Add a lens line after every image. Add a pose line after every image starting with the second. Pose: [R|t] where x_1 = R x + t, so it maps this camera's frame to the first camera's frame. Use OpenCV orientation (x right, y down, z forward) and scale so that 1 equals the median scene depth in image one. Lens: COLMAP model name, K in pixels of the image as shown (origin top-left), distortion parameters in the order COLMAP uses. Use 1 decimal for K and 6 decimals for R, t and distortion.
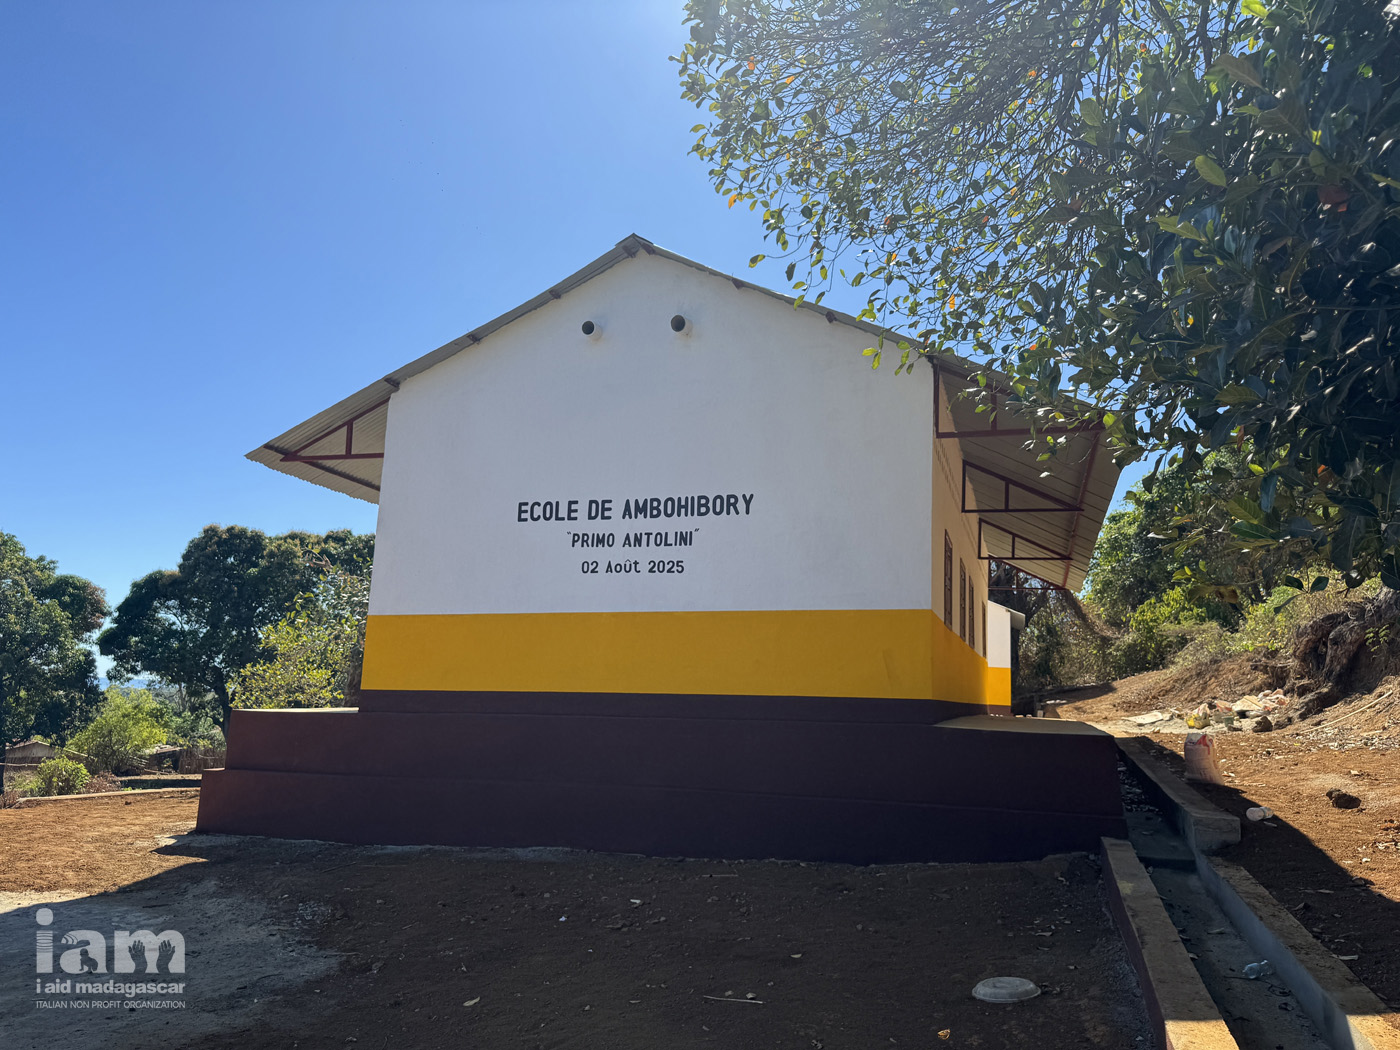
lens RADIAL K [[972.5, 0, 697.9], [0, 972.5, 527.2], [0, 0, 1]] dist [0.008591, -0.002904]
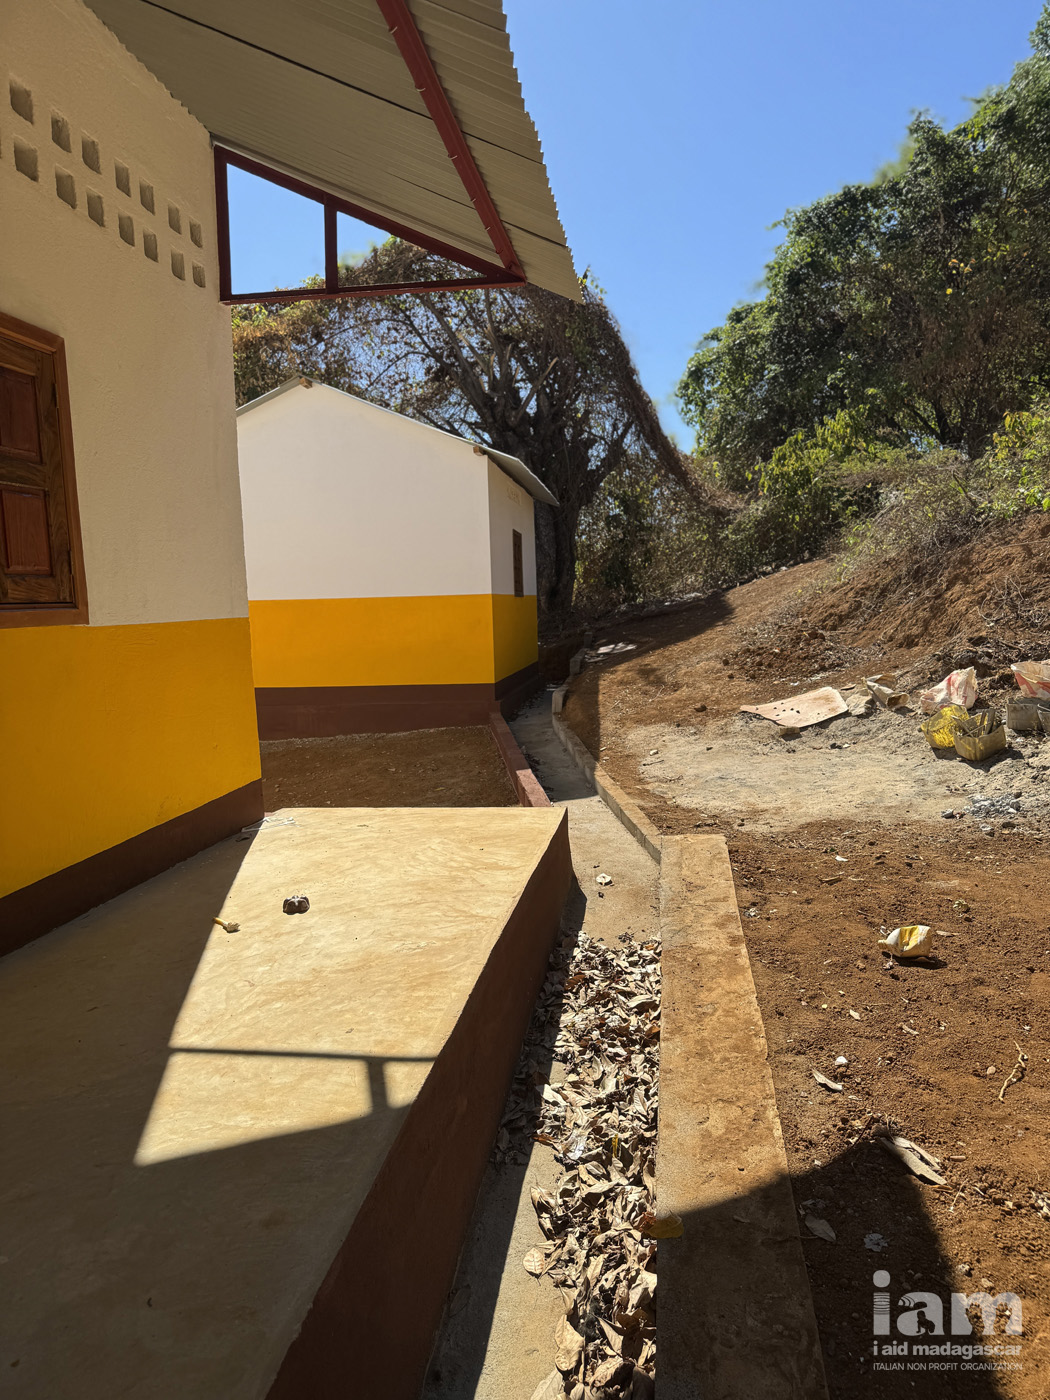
lens RADIAL K [[972.5, 0, 524.0], [0, 972.5, 703.1], [0, 0, 1]] dist [0.008591, -0.002904]
pose [[0.980471, -0.098420, 0.170263, 0.213528], [0.048429, 0.959934, 0.276008, 0.063292], [-0.190606, -0.262372, 0.945955, 0.488474]]
